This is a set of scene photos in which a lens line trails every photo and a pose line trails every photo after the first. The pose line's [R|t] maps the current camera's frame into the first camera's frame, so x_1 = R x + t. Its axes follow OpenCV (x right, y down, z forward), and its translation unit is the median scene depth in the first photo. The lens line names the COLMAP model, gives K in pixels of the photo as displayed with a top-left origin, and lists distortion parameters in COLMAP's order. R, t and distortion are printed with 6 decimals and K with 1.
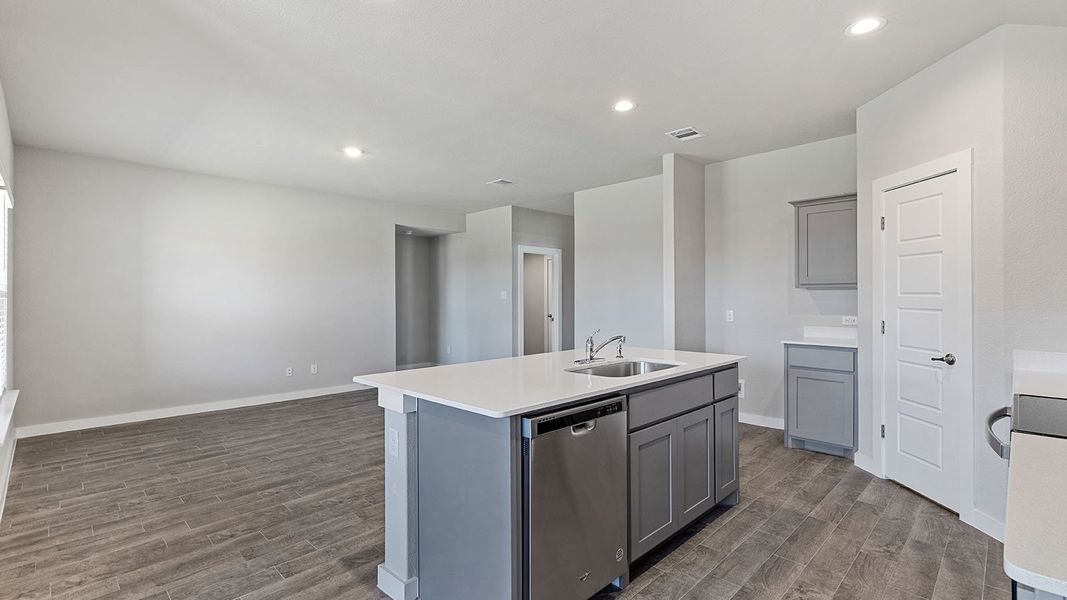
lens RADIAL K [[480.3, 0, 532.8], [0, 480.3, 295.4], [0, 0, 1]] dist [0.008162, -0.001446]
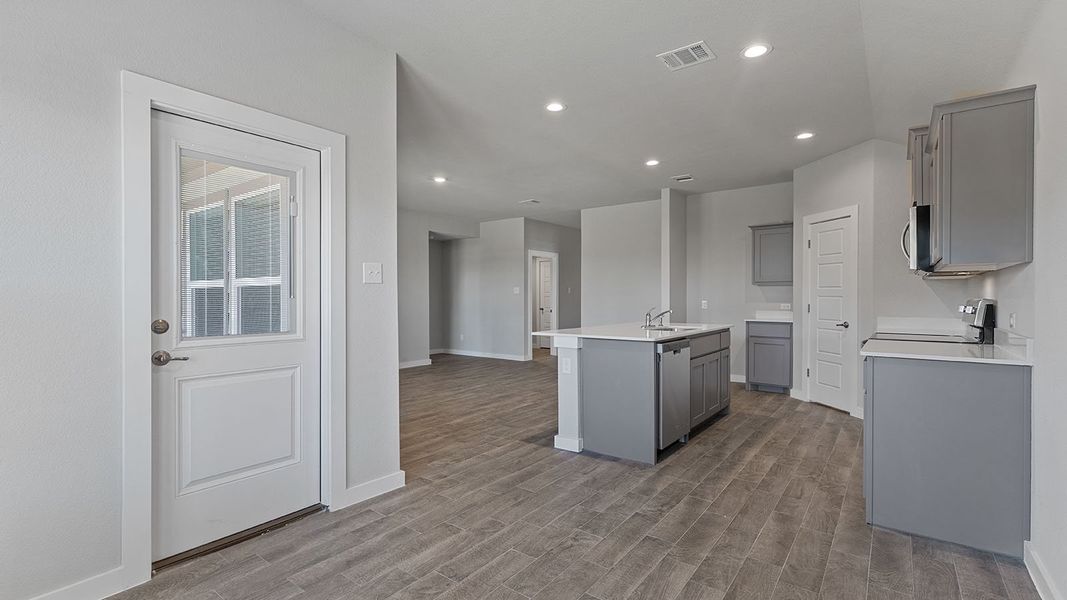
lens RADIAL K [[480.3, 0, 531.2], [0, 480.3, 299.5], [0, 0, 1]] dist [0.008162, -0.001446]
pose [[0.991048, 0.002408, 0.133481, -0.360152], [-0.003558, 0.999959, 0.008378, 0.022909], [-0.133456, -0.008777, 0.991016, -0.415882]]
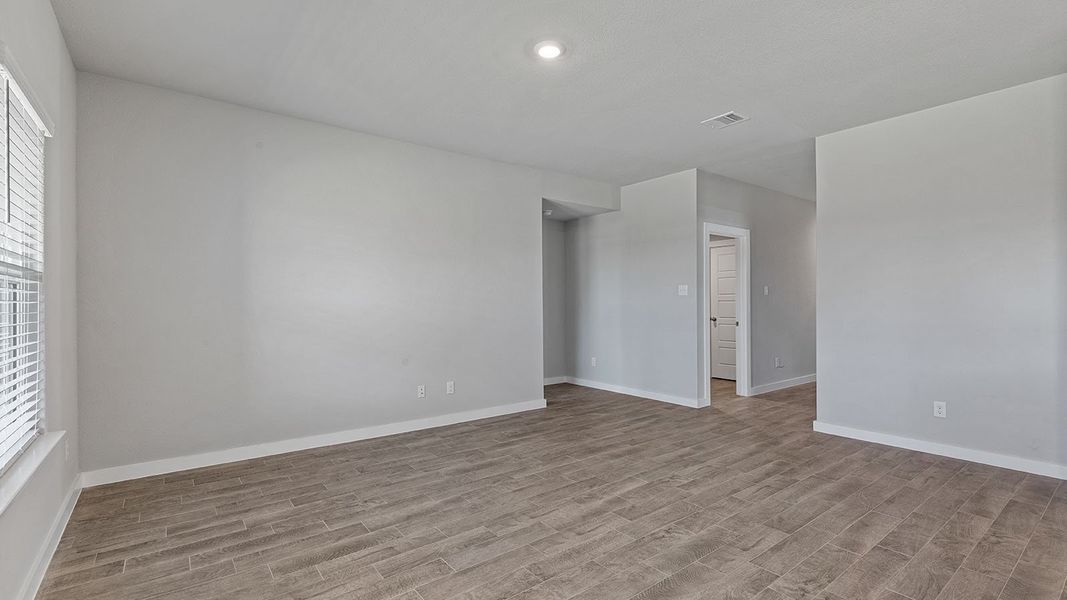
lens RADIAL K [[480.3, 0, 533.7], [0, 480.3, 300.6], [0, 0, 1]] dist [0.008162, -0.001446]
pose [[0.991261, -0.001361, -0.131908, -0.370498], [0.001612, 0.999997, 0.001796, 0.026858], [0.131905, -0.001993, 0.991260, 0.449039]]
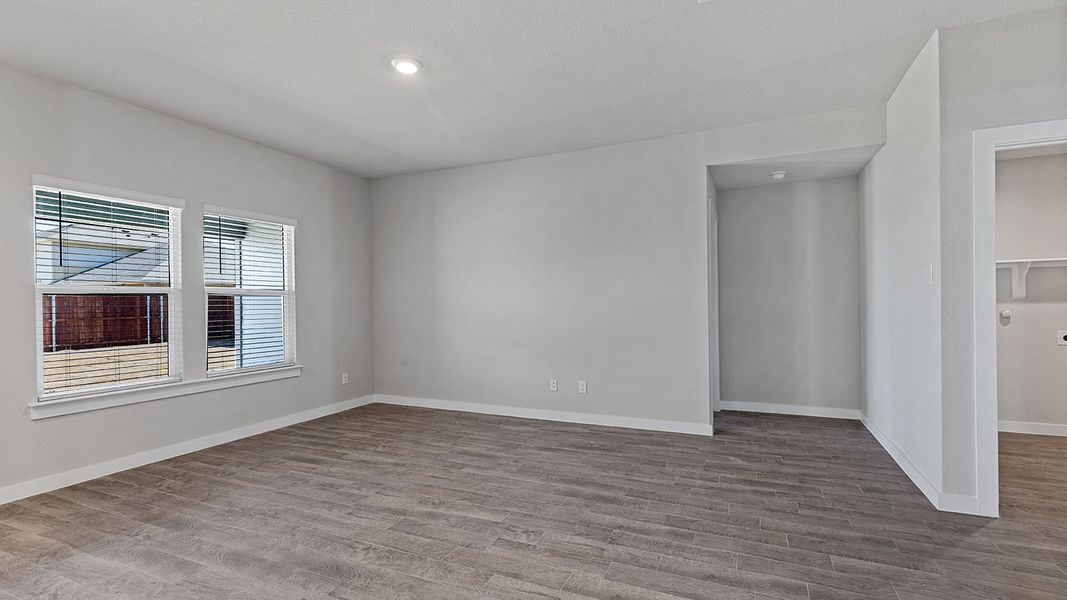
lens RADIAL K [[480.3, 0, 542.4], [0, 480.3, 307.6], [0, 0, 1]] dist [0.008162, -0.001446]
pose [[0.355166, 0.010003, -0.934750, 0.370202], [0.016032, 0.999731, 0.016790, 0.025262], [0.934666, -0.020949, 0.354910, 1.109293]]
